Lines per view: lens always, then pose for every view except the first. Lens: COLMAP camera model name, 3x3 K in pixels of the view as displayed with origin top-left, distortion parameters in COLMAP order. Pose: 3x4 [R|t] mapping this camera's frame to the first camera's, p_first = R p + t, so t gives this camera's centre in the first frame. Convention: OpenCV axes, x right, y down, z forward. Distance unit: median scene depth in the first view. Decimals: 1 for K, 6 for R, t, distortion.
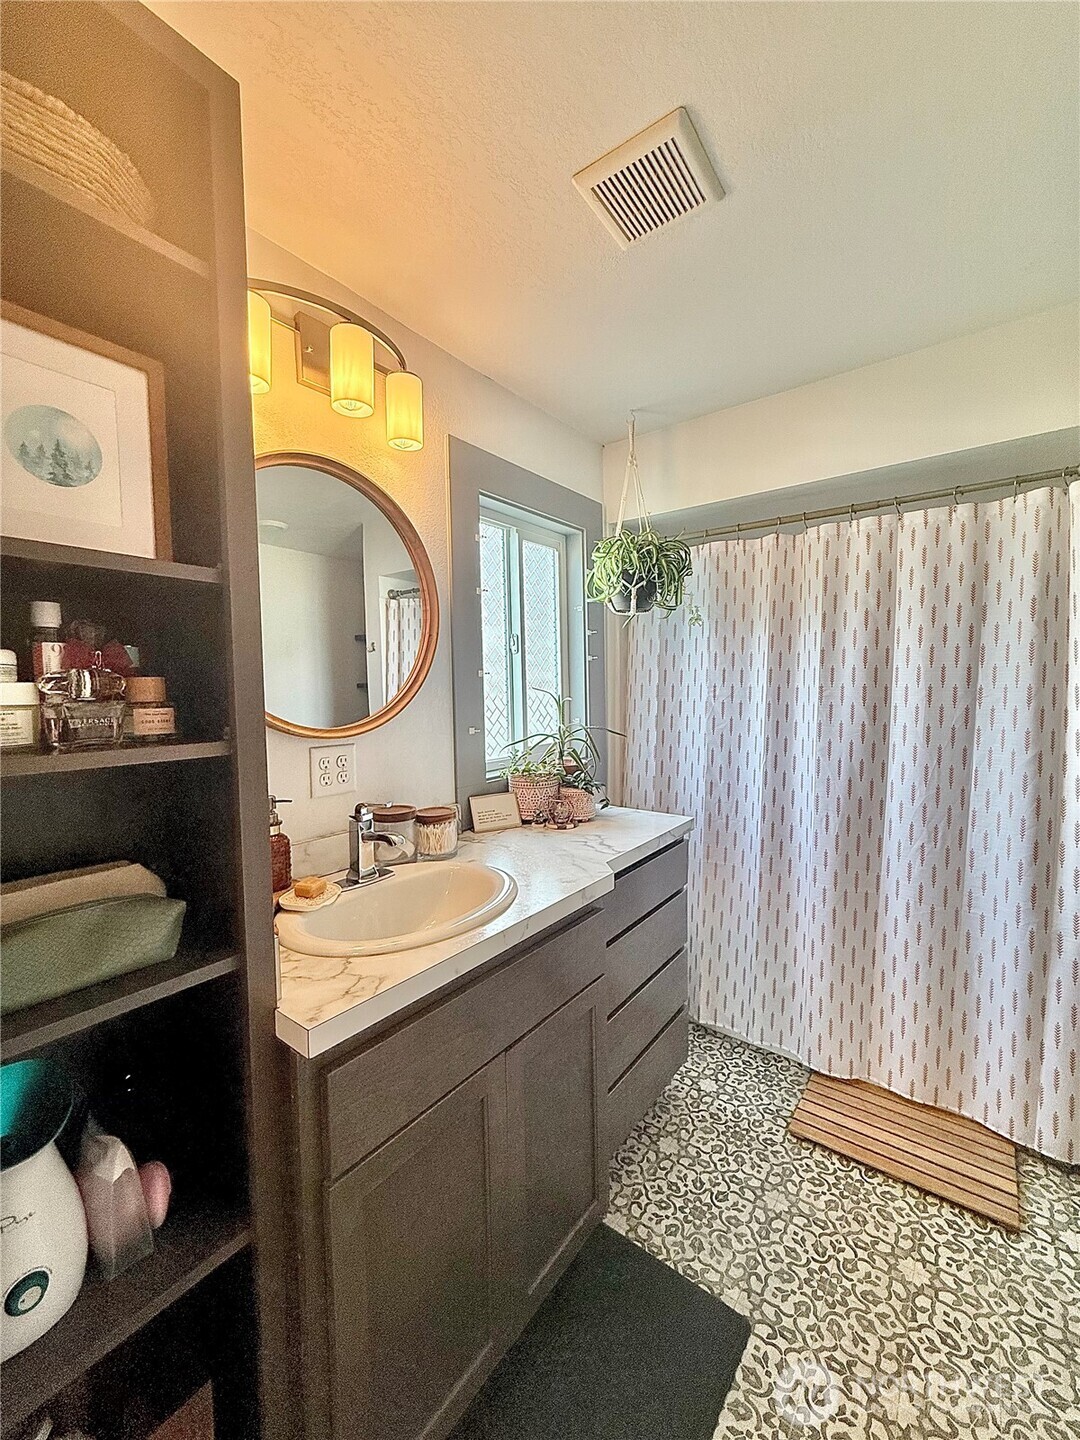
lens RADIAL K [[575.3, 0, 541.4], [0, 575.3, 714.4], [0, 0, 1]] dist [0.000207, -0.000019]
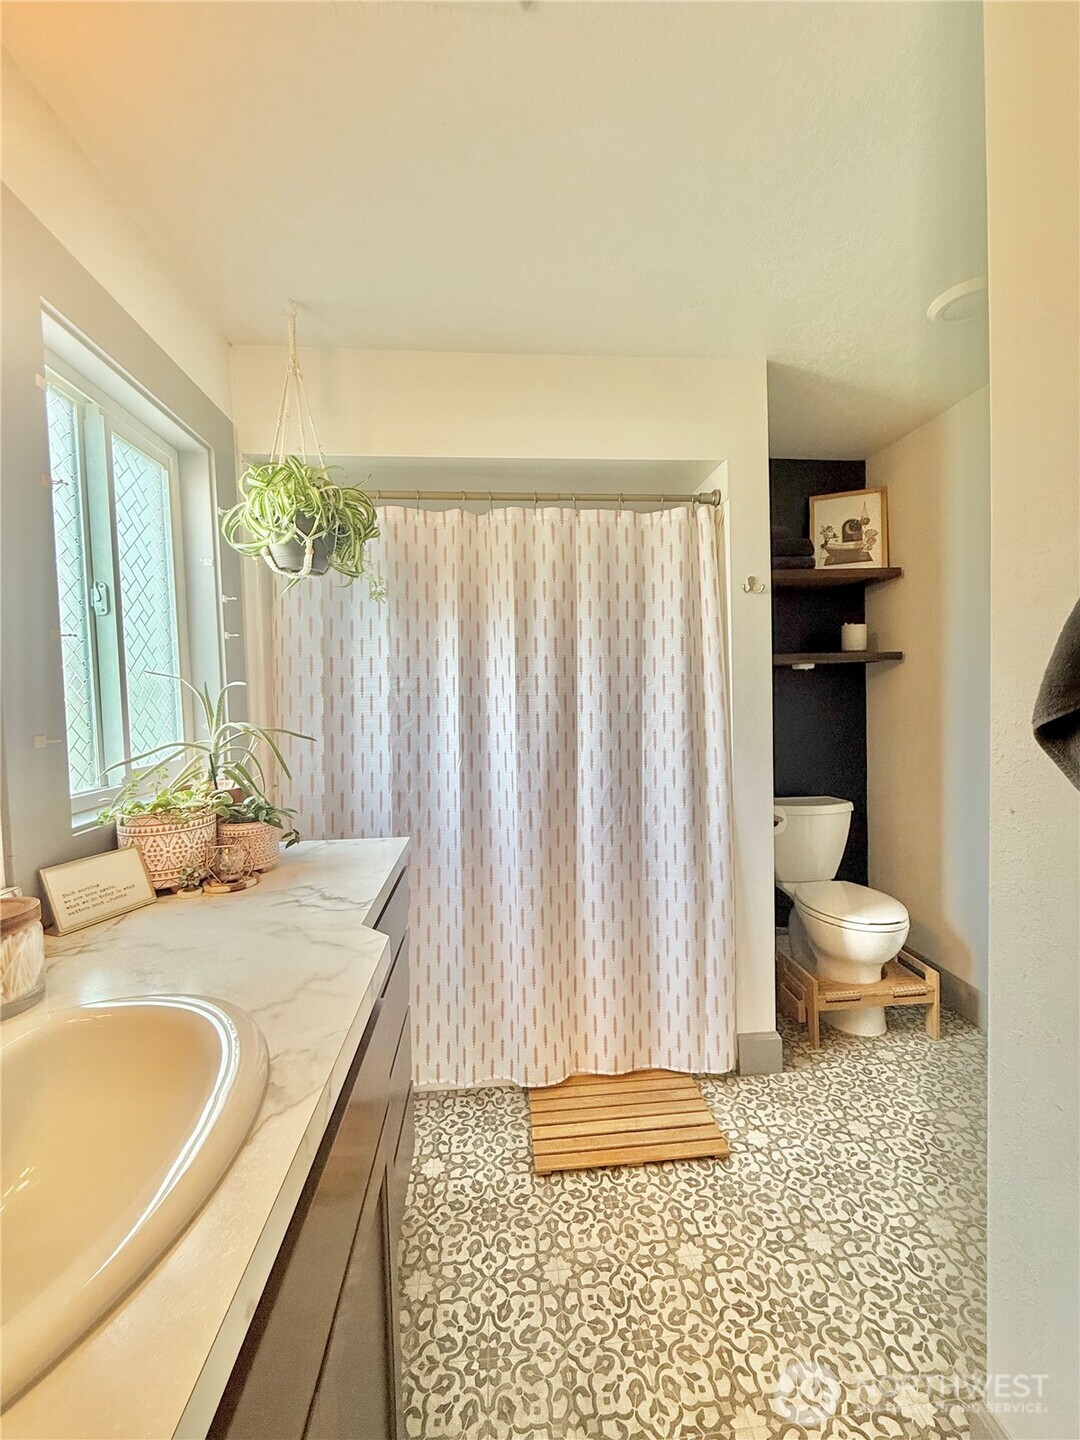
lens RADIAL K [[575.3, 0, 541.4], [0, 575.3, 714.4], [0, 0, 1]] dist [0.000207, -0.000019]
pose [[0.738659, -0.025255, 0.673606, -0.132461], [0.046722, 0.998813, -0.013786, 0.031044], [-0.672458, 0.041656, 0.738962, 0.294124]]
